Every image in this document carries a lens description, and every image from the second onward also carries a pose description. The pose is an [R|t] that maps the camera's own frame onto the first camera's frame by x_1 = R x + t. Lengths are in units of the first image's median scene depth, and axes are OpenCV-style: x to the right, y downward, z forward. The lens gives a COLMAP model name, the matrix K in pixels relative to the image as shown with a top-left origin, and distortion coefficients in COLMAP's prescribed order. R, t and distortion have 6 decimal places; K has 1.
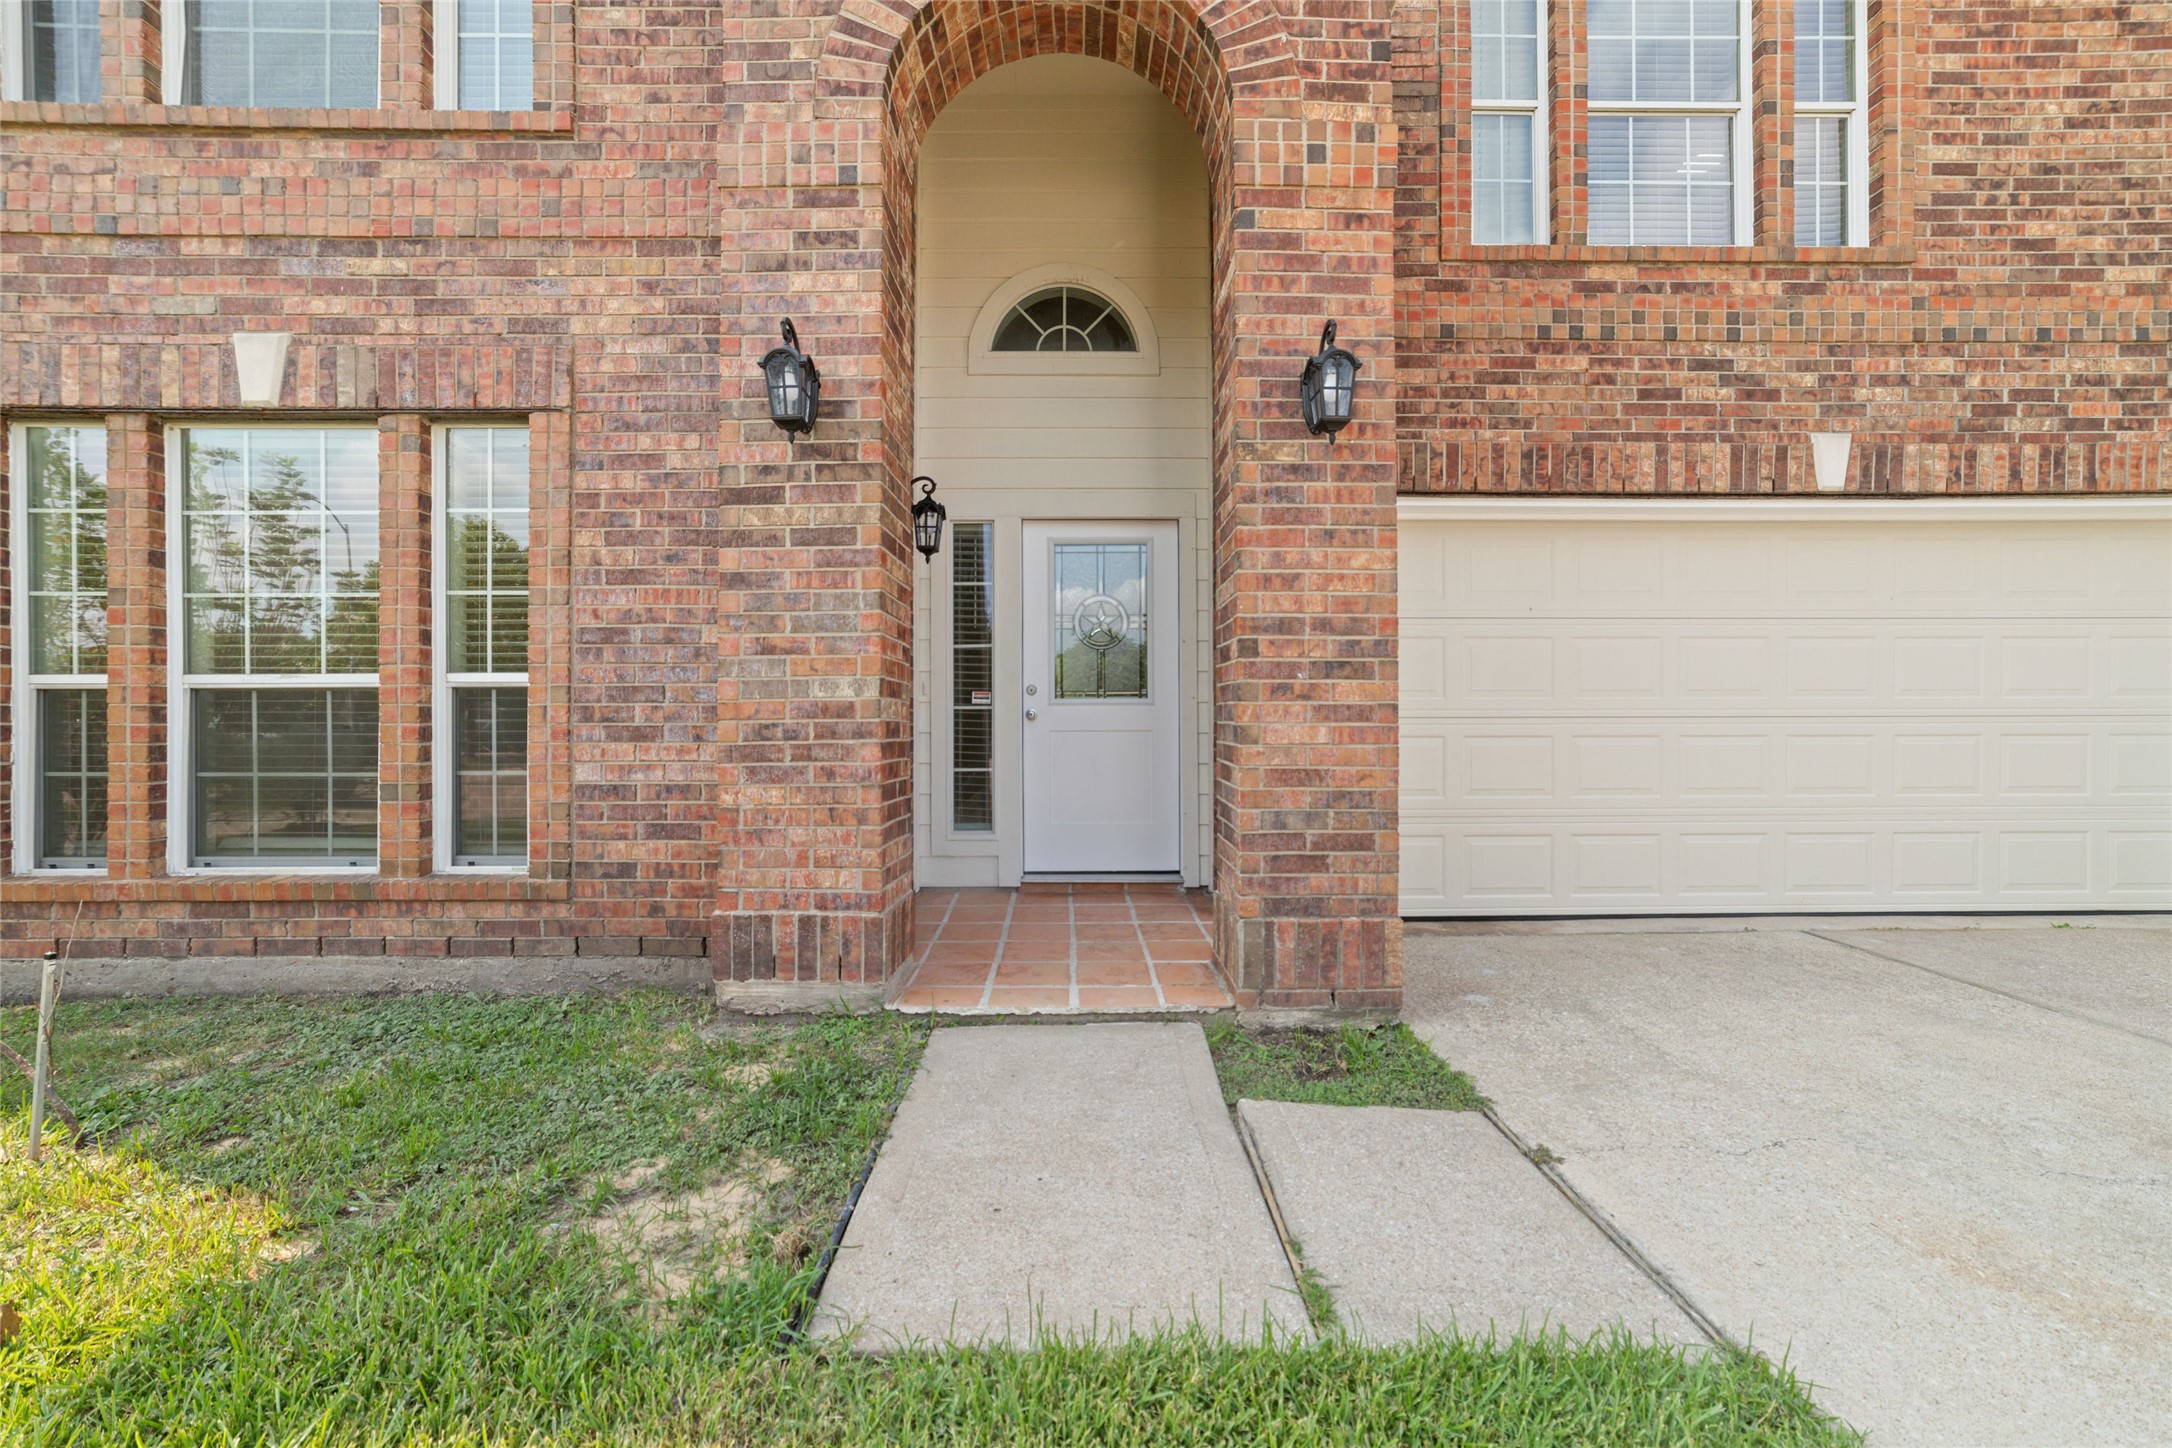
lens RADIAL K [[837.7, 0, 1086.0], [0, 837.7, 724.0], [0, 0, 1]] dist [-0.024591, 0.009605]
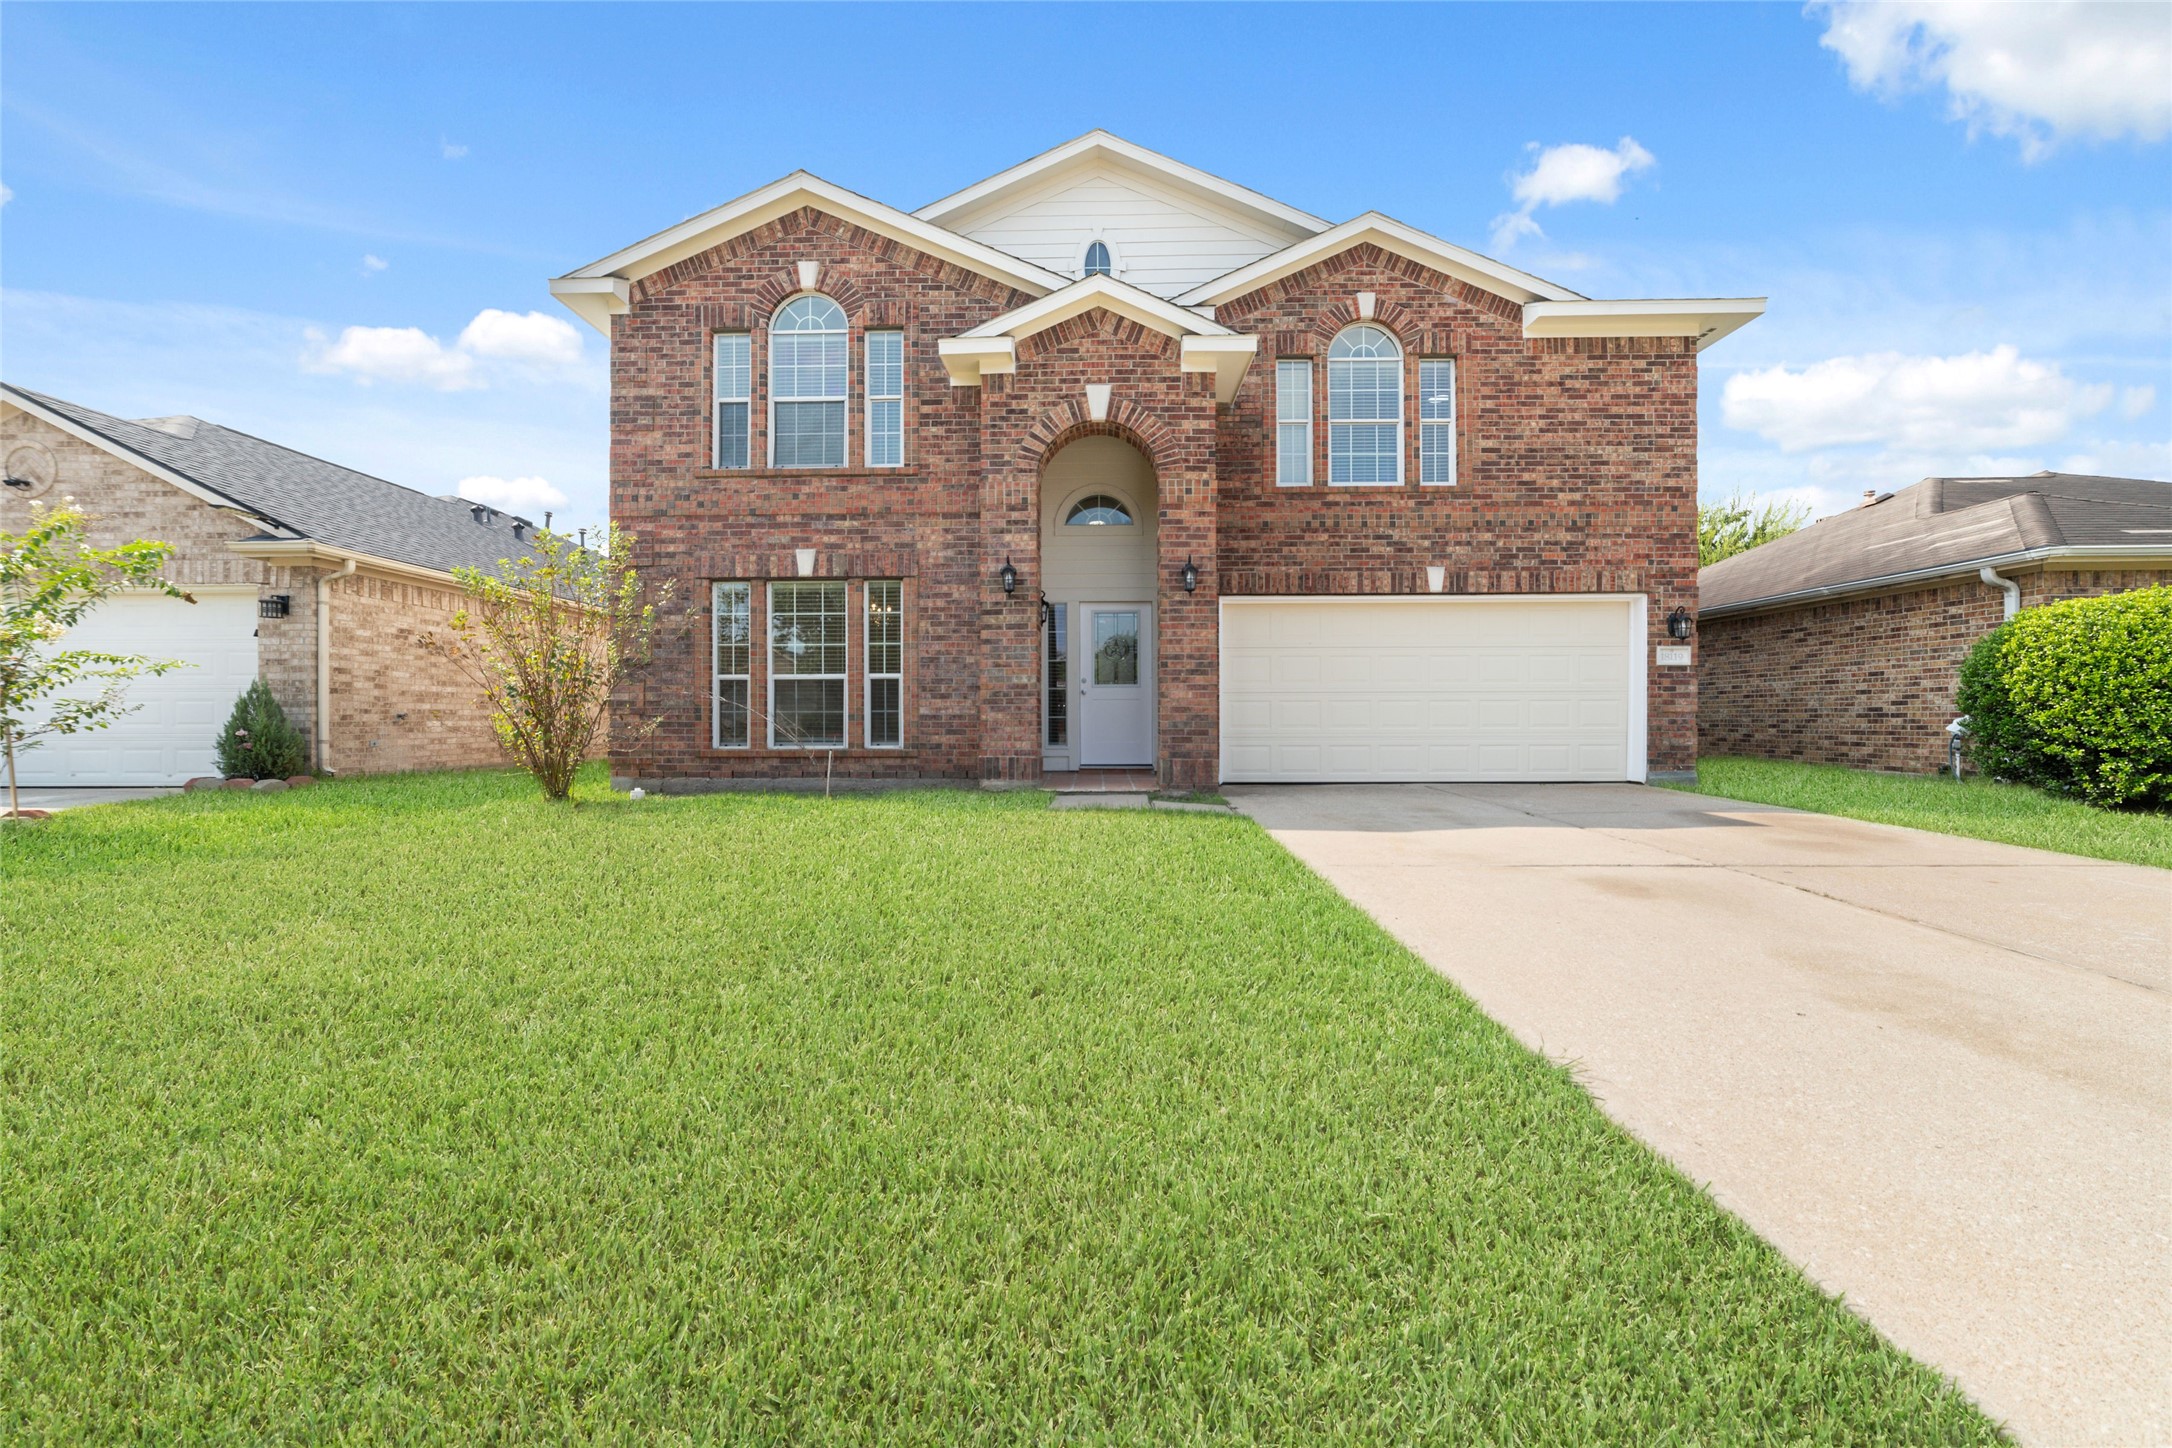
lens RADIAL K [[837.7, 0, 1086.0], [0, 837.7, 724.0], [0, 0, 1]] dist [-0.024591, 0.009605]
pose [[0.999451, 0.000246, -0.033117, 0.019184], [-0.000106, 0.999991, 0.004227, 0.091778], [0.033118, -0.004221, 0.999443, -1.716841]]
